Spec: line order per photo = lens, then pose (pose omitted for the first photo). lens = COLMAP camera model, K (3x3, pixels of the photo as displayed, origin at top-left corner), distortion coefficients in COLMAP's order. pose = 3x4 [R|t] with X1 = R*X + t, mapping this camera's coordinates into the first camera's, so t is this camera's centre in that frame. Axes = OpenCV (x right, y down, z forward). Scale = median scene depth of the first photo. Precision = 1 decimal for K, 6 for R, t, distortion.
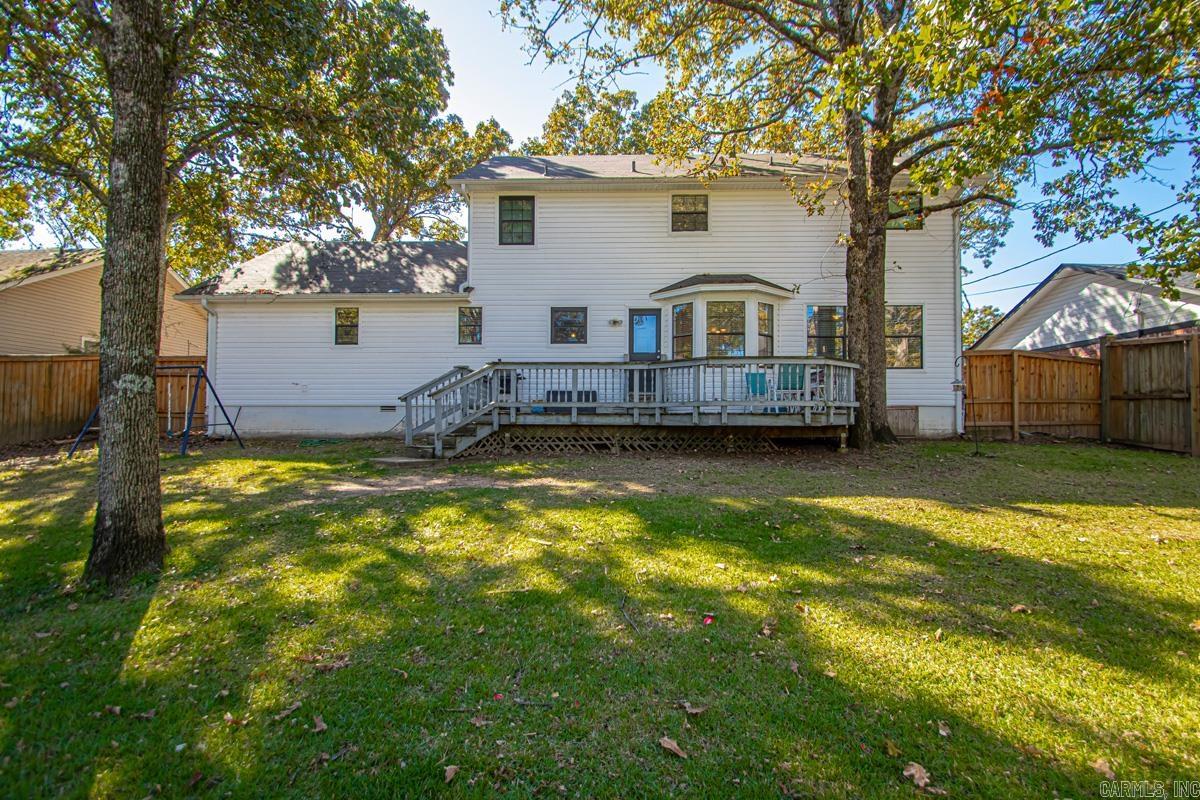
lens RADIAL K [[550.2, 0, 616.6], [0, 550.2, 401.9], [0, 0, 1]] dist [0.028613, -0.019872]
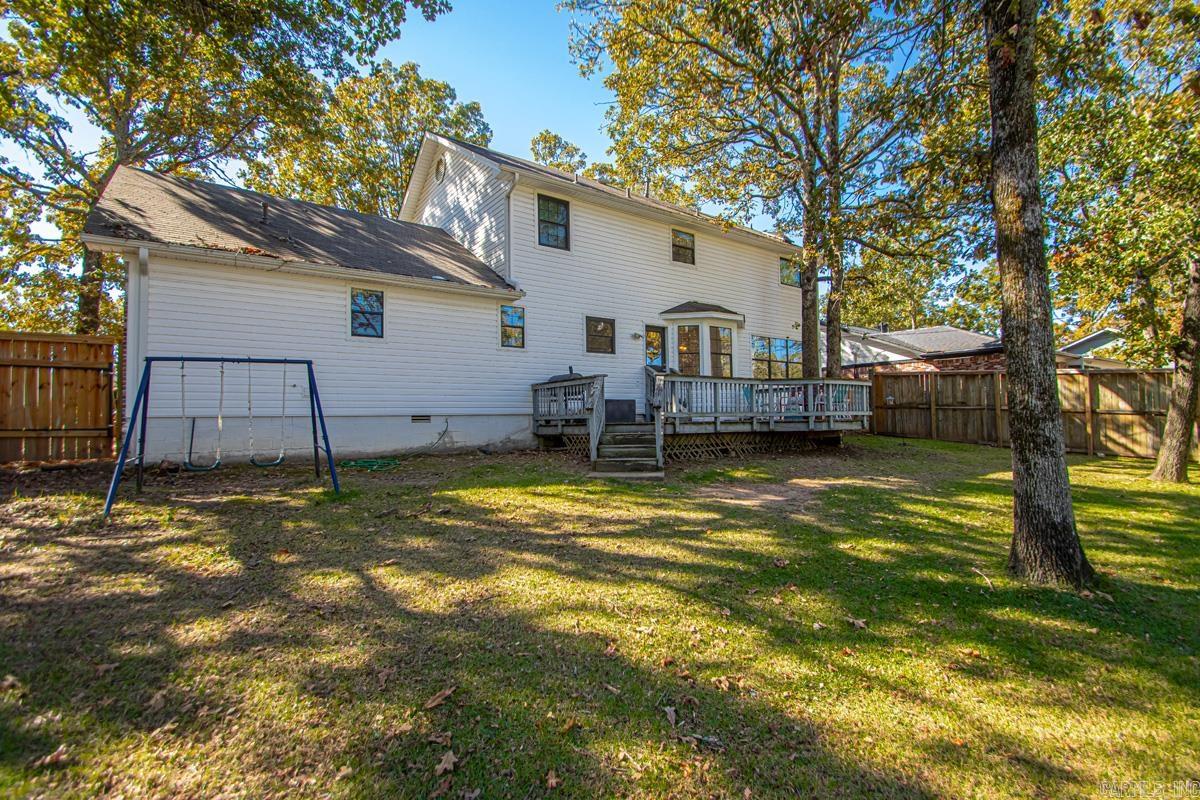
lens RADIAL K [[550.2, 0, 604.2], [0, 550.2, 397.2], [0, 0, 1]] dist [0.028613, -0.019872]
pose [[0.800695, 0.011962, 0.598953, -0.693495], [-0.003767, 0.999881, -0.014934, -0.009412], [-0.599061, 0.009702, 0.800645, 0.178565]]
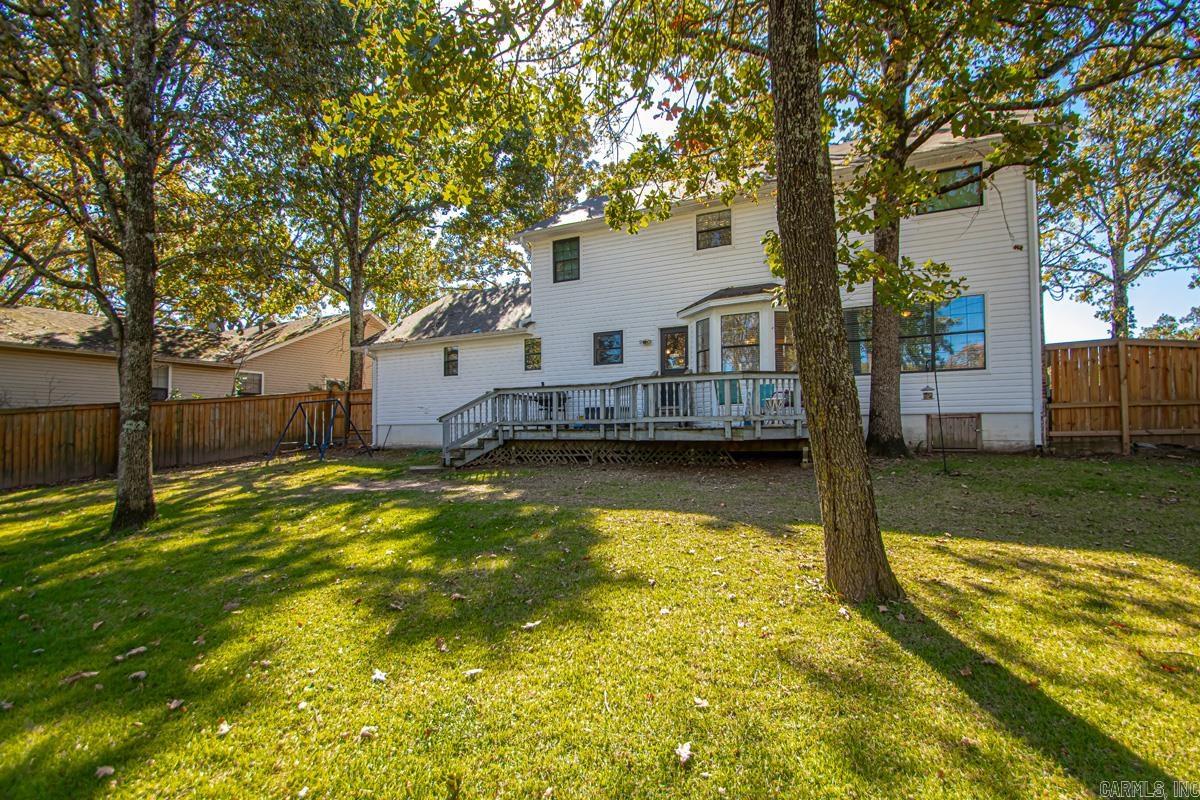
lens RADIAL K [[550.2, 0, 628.6], [0, 550.2, 405.5], [0, 0, 1]] dist [0.028613, -0.019872]
pose [[0.913144, -0.028853, -0.406614, 0.399991], [0.026940, 0.999583, -0.010429, -0.010442], [0.406745, -0.001431, 0.913541, 0.002066]]
